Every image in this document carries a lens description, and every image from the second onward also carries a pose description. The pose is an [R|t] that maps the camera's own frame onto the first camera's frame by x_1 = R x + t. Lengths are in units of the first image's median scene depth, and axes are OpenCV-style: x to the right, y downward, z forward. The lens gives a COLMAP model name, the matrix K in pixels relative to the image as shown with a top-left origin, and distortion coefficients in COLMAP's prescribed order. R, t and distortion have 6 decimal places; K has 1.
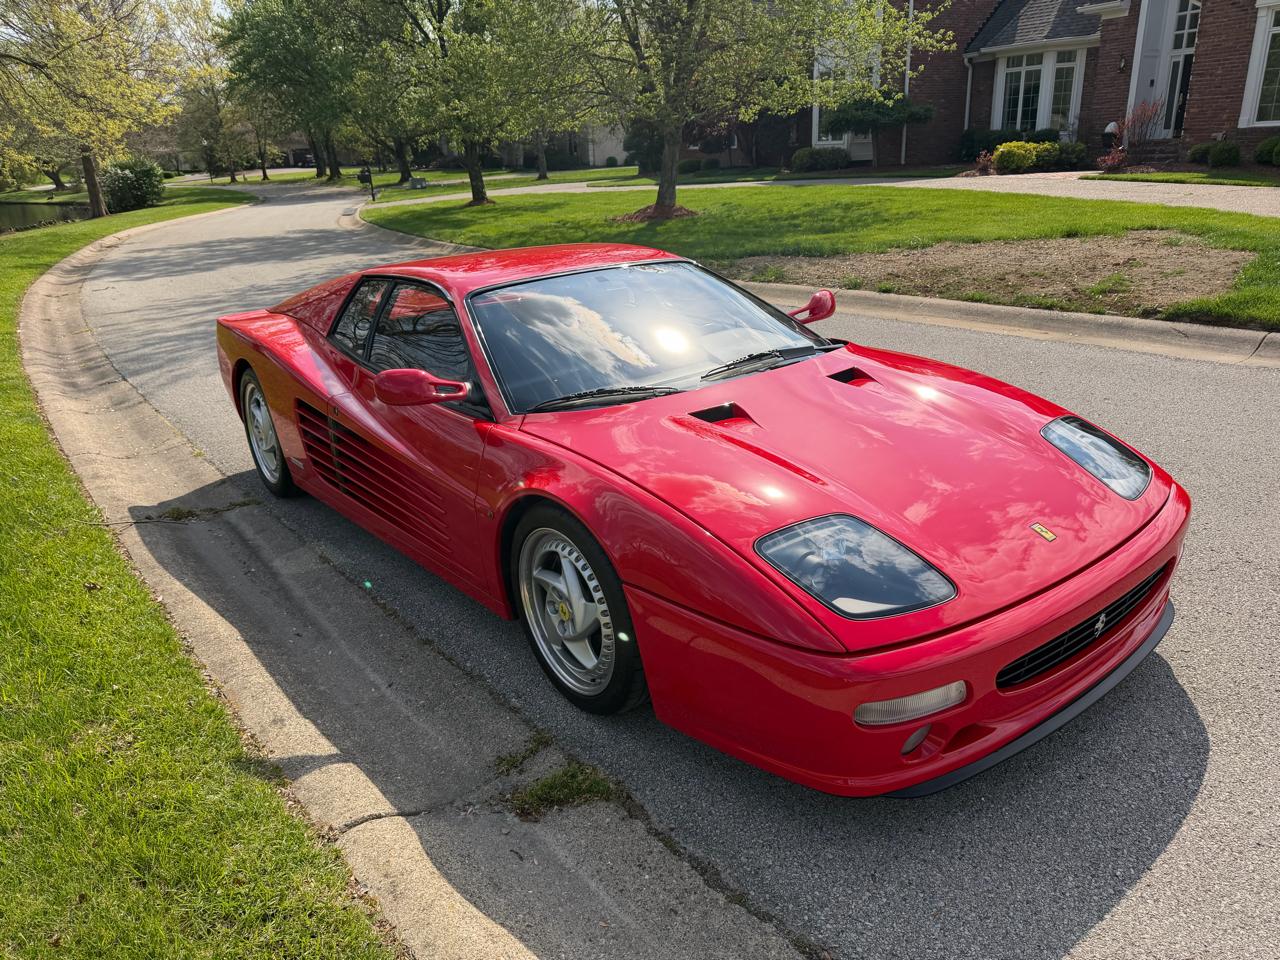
lens RADIAL K [[904.4, 0, 644.3], [0, 904.4, 486.4], [0, 0, 1]] dist [0.016320, -0.021842]
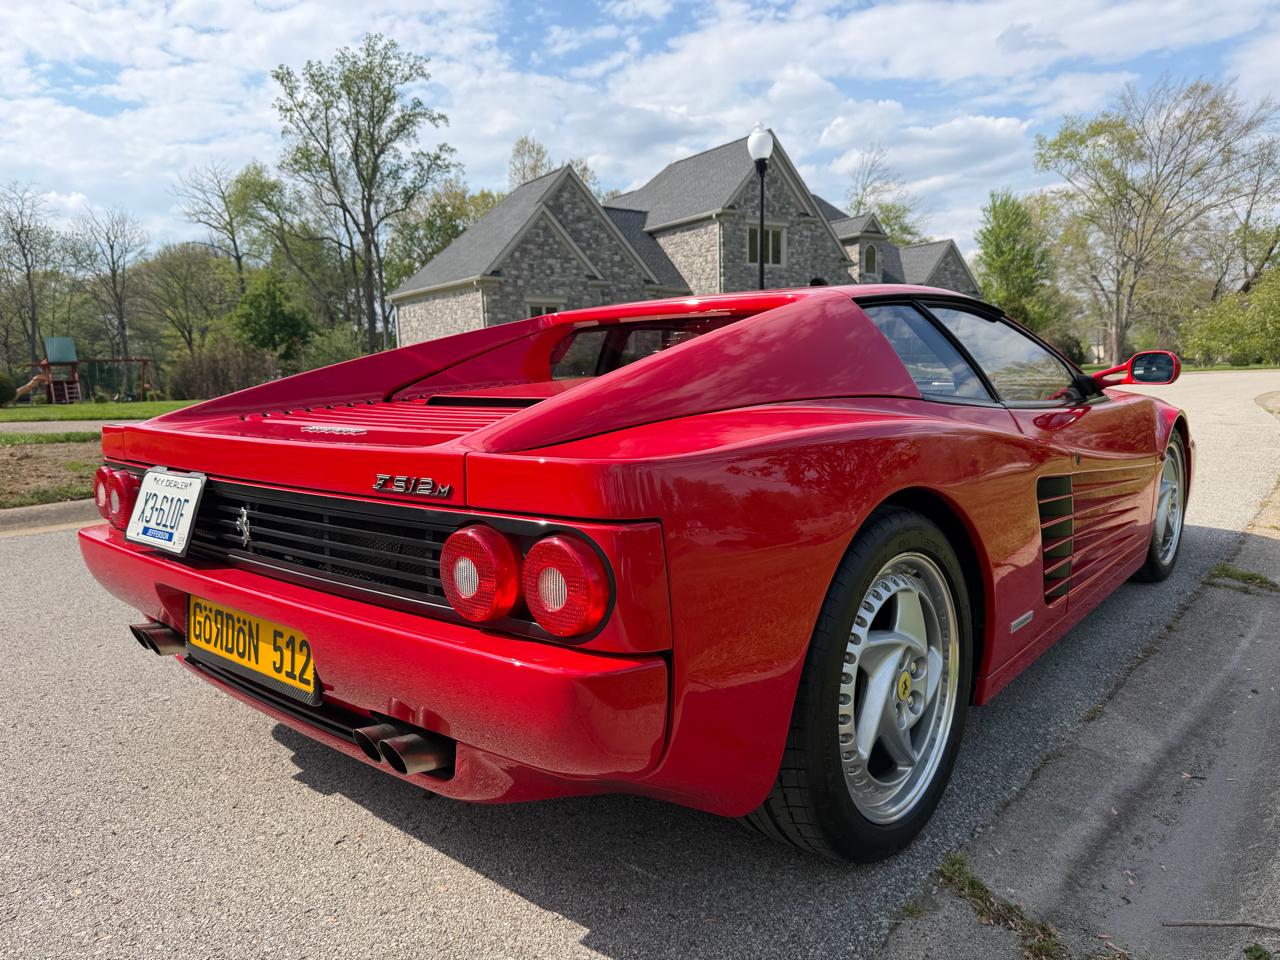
lens RADIAL K [[904.4, 0, 636.7], [0, 904.4, 483.1], [0, 0, 1]] dist [0.016320, -0.021842]
pose [[-0.183460, -0.068312, 0.980651, -0.813027], [0.373049, 0.918121, 0.133746, -0.241139], [-0.909493, 0.390367, -0.142954, 1.191589]]
